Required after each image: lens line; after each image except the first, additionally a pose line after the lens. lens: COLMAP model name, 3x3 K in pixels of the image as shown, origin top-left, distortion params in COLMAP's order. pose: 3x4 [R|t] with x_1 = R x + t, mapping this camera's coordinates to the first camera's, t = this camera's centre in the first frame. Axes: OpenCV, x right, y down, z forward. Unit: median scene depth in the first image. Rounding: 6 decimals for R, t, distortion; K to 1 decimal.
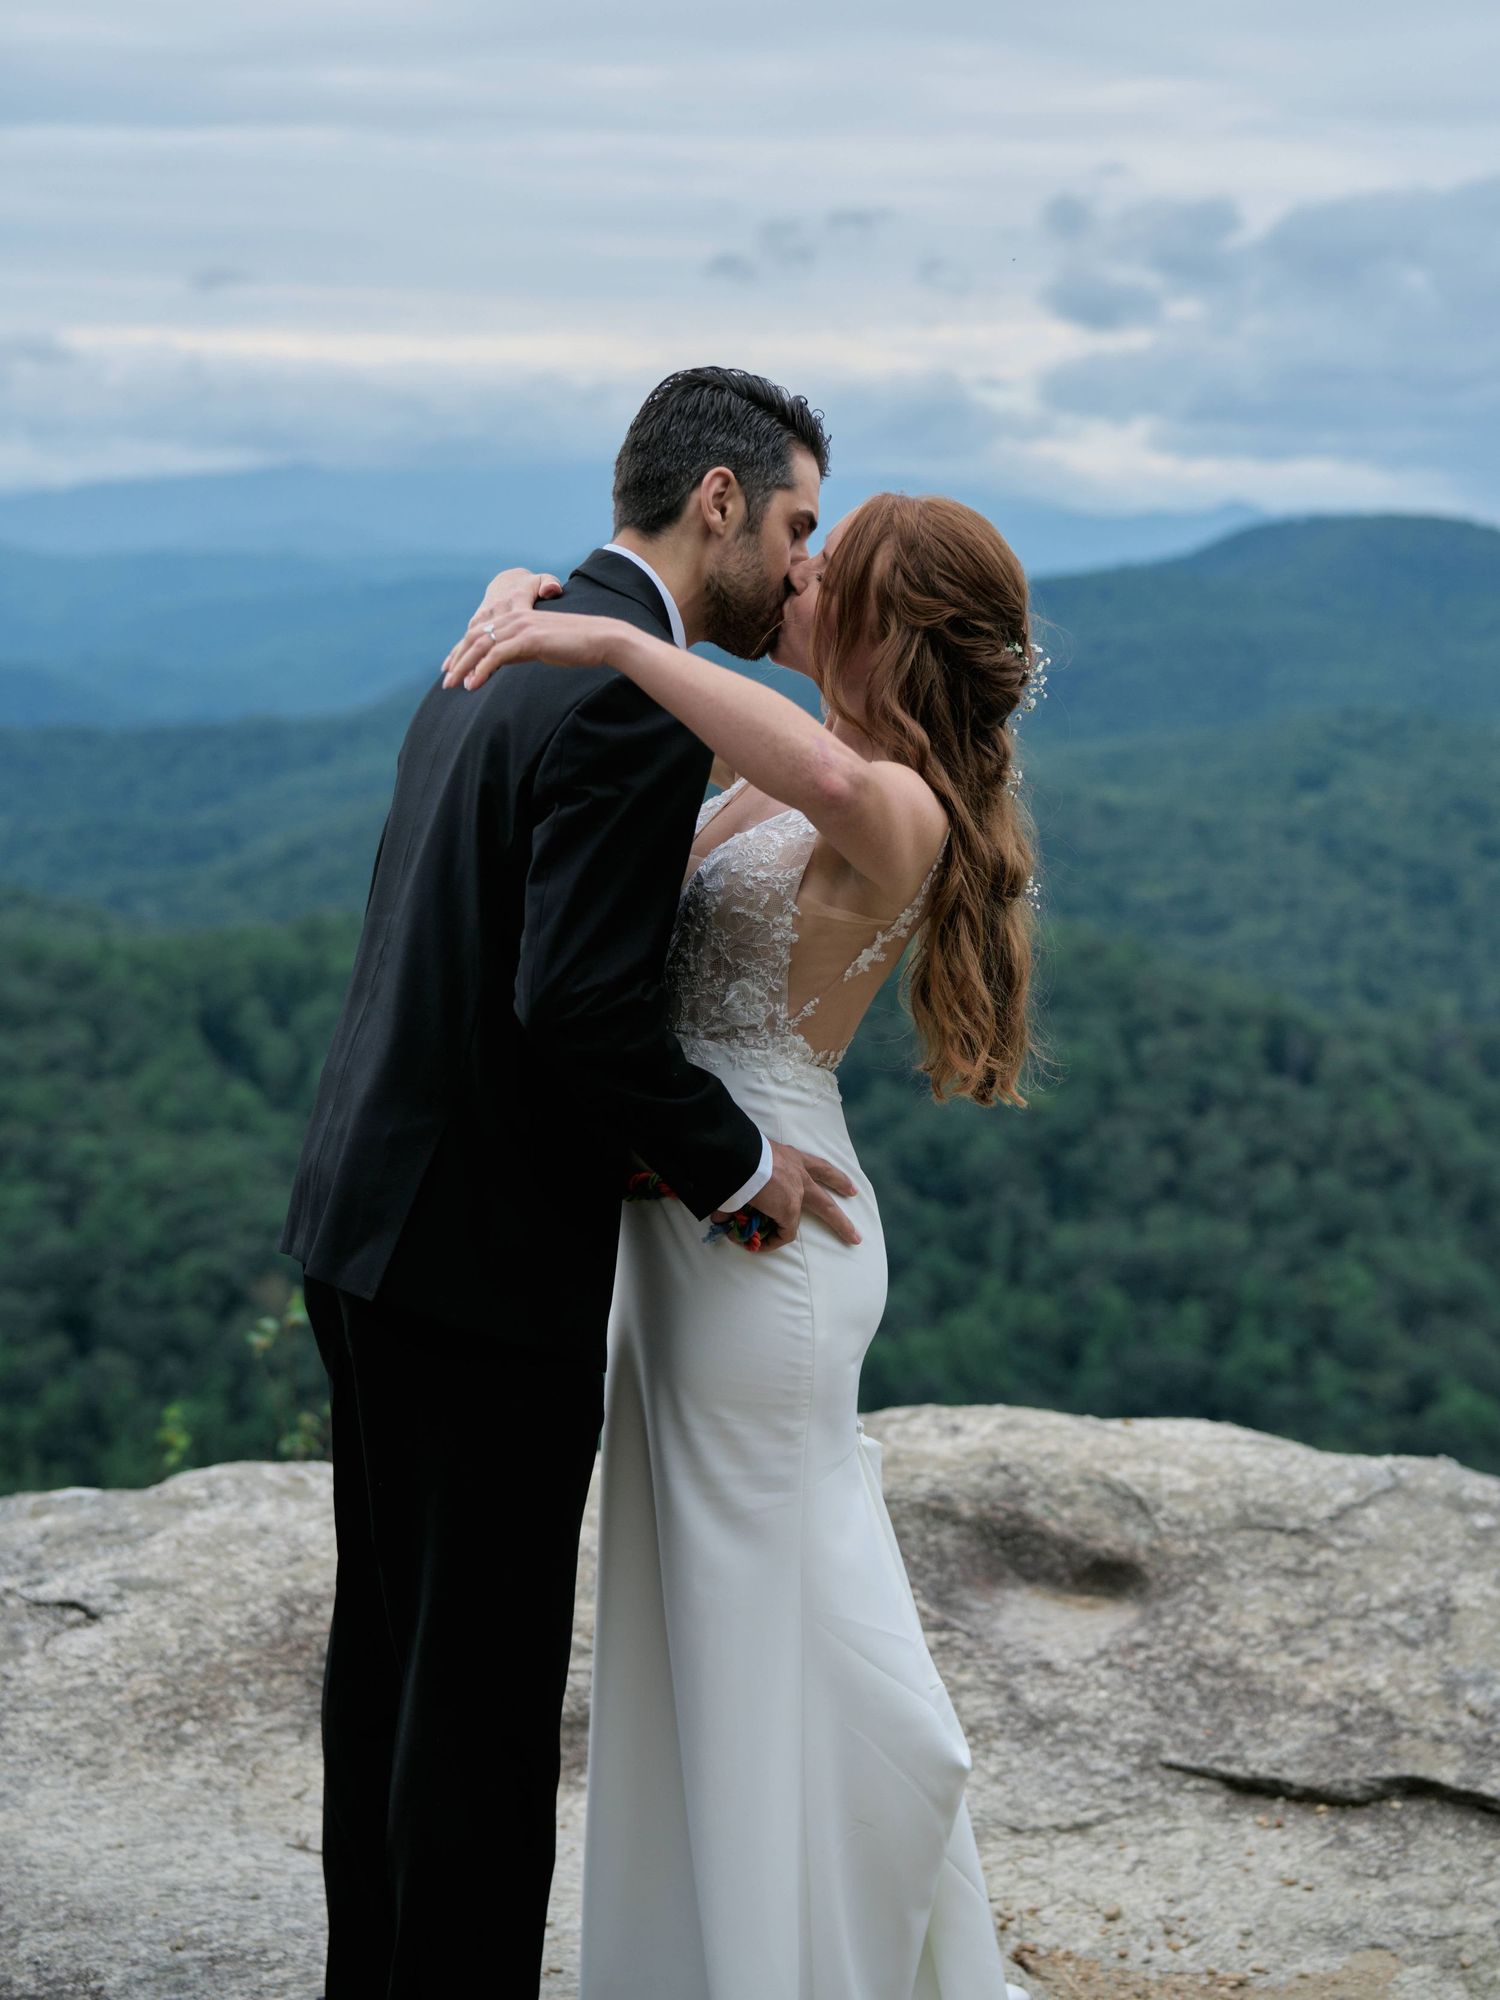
lens RADIAL K [[3483.6, 0, 841.0], [0, 3483.6, 741.1], [0, 0, 1]] dist [-0.060128, 0.251720]
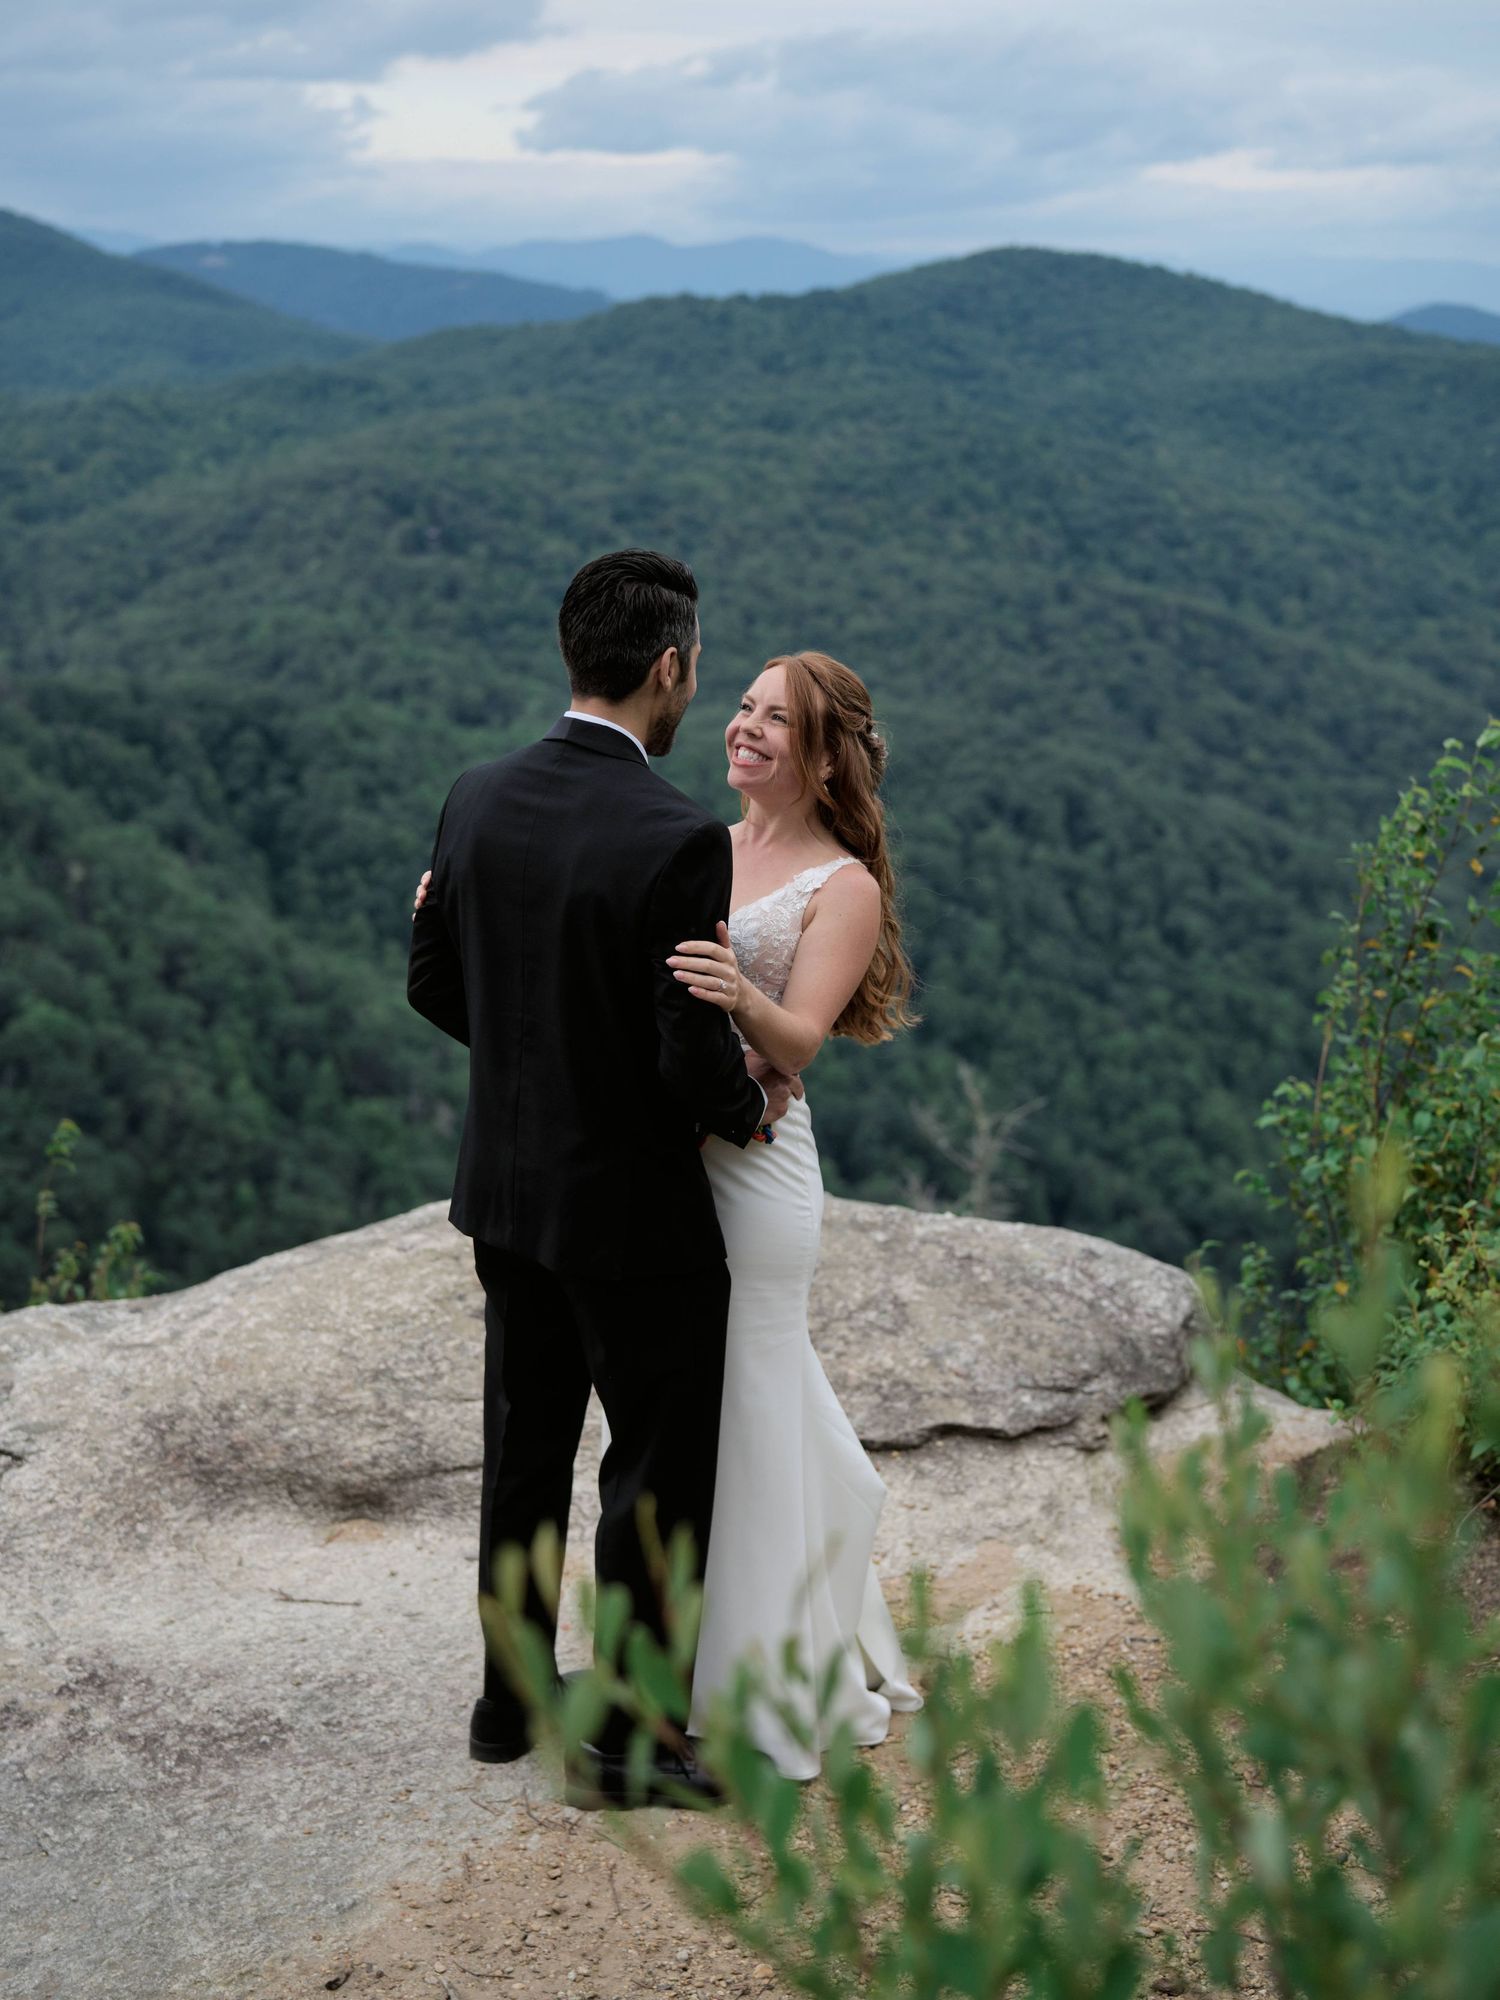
lens RADIAL K [[3150.4, 0, 739.4], [0, 3150.4, 900.4], [0, 0, 1]] dist [-0.054390, 0.187448]
pose [[0.916932, -0.089666, 0.388840, -0.402917], [0.028525, 0.986663, 0.160258, -0.137149], [-0.398024, -0.135854, 0.907260, -0.156771]]
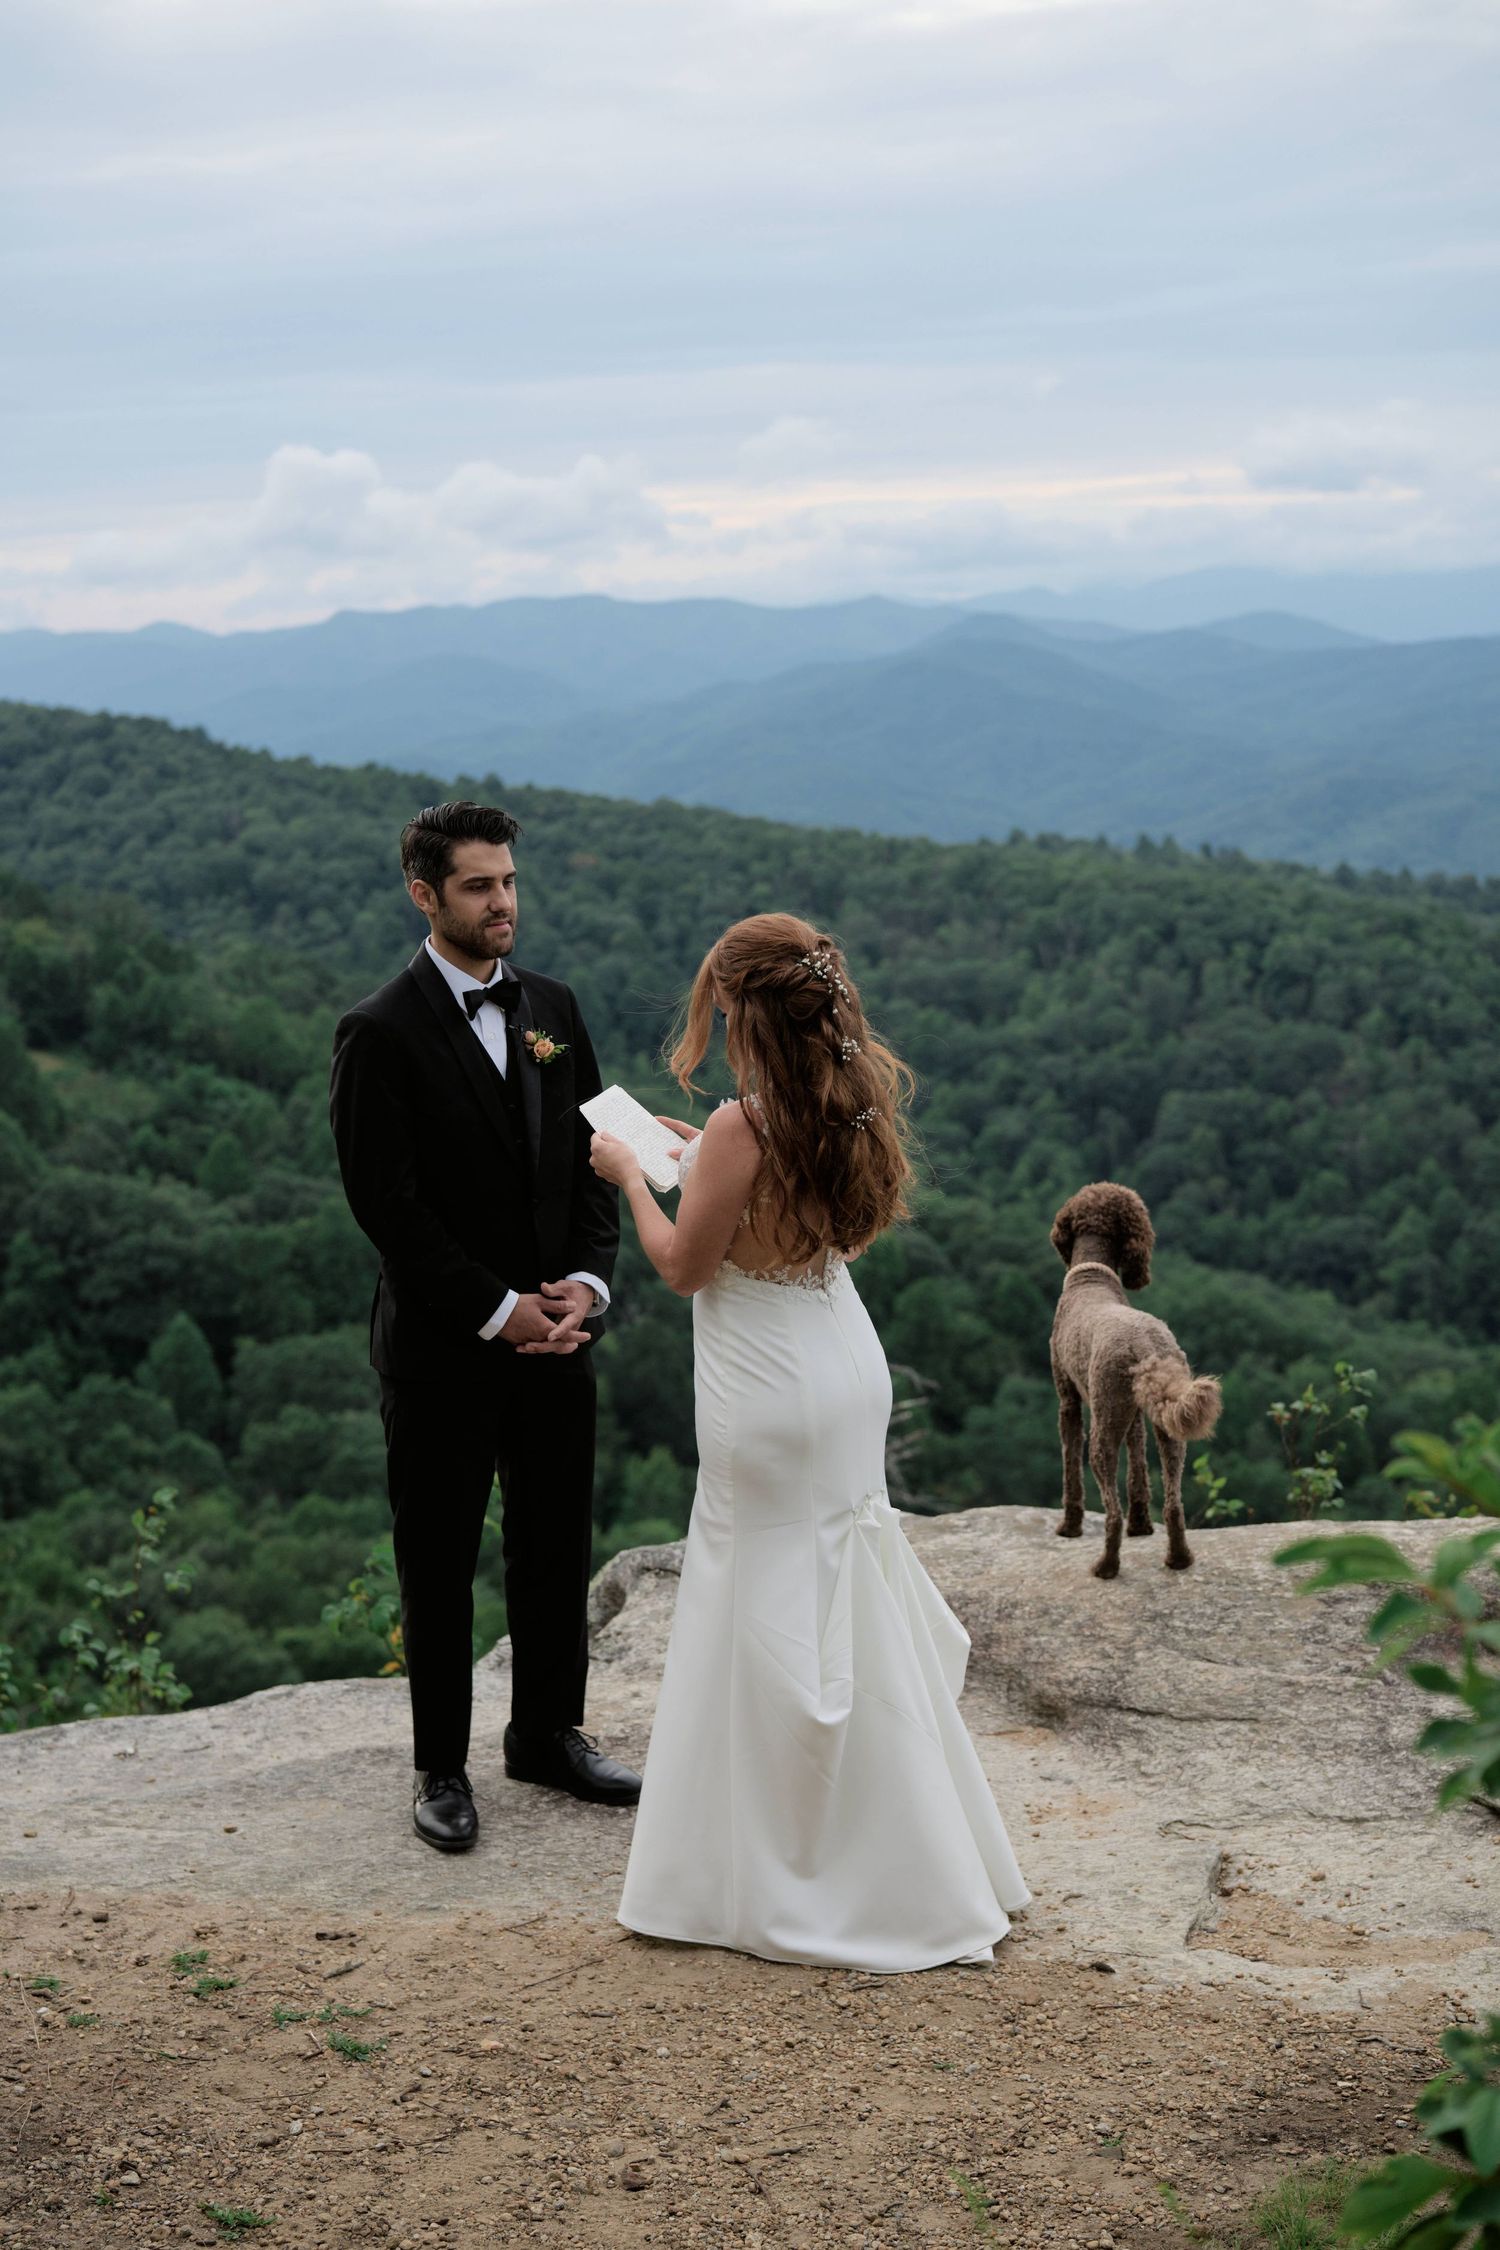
lens RADIAL K [[3143.4, 0, 750.0], [0, 3143.4, 1125.0], [0, 0, 1]] dist [-0.047986, 0.088846]
pose [[0.828617, 0.039164, -0.558445, 0.527054], [0.017522, 0.995247, 0.095796, -0.091790], [0.559542, -0.089163, 0.823992, -0.161654]]
